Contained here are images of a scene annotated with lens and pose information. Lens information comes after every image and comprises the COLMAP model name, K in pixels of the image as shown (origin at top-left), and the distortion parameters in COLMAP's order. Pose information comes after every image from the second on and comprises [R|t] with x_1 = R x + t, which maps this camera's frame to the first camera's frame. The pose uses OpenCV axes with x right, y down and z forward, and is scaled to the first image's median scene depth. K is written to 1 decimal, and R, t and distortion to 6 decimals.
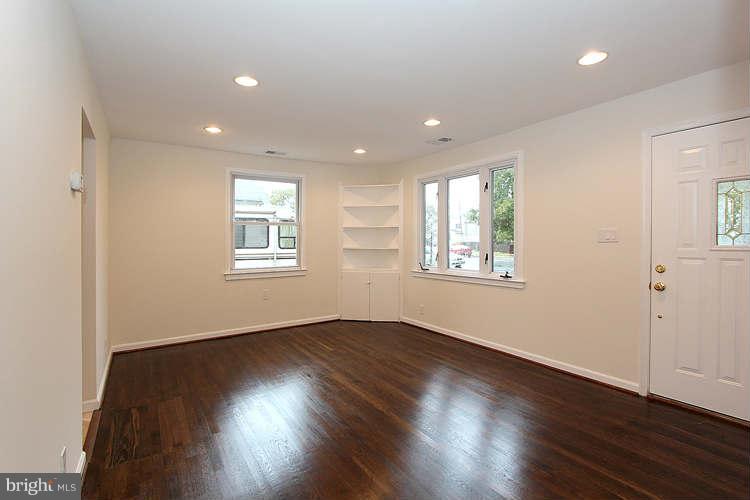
lens RADIAL K [[359.2, 0, 371.7], [0, 359.2, 234.6], [0, 0, 1]] dist [-0.008958, -0.000112]
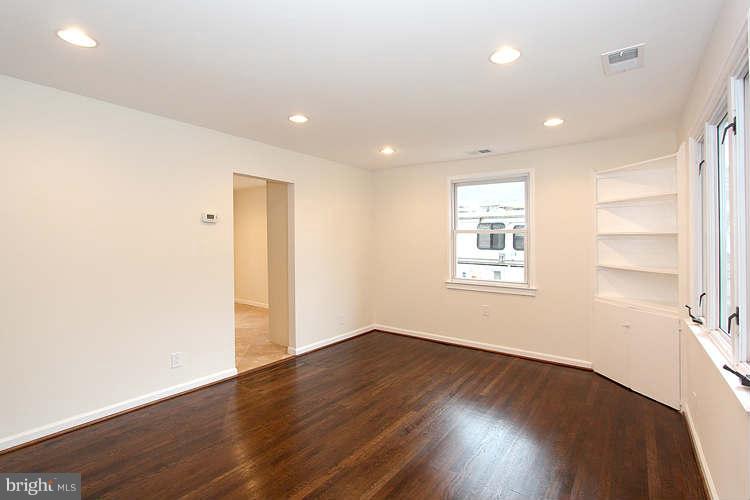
lens RADIAL K [[359.2, 0, 380.1], [0, 359.2, 245.5], [0, 0, 1]] dist [-0.008958, -0.000112]
pose [[0.341715, 0.030602, -0.939305, 0.478133], [0.006792, 0.999363, 0.035030, -0.030605], [0.939779, -0.018350, 0.341289, 0.460950]]
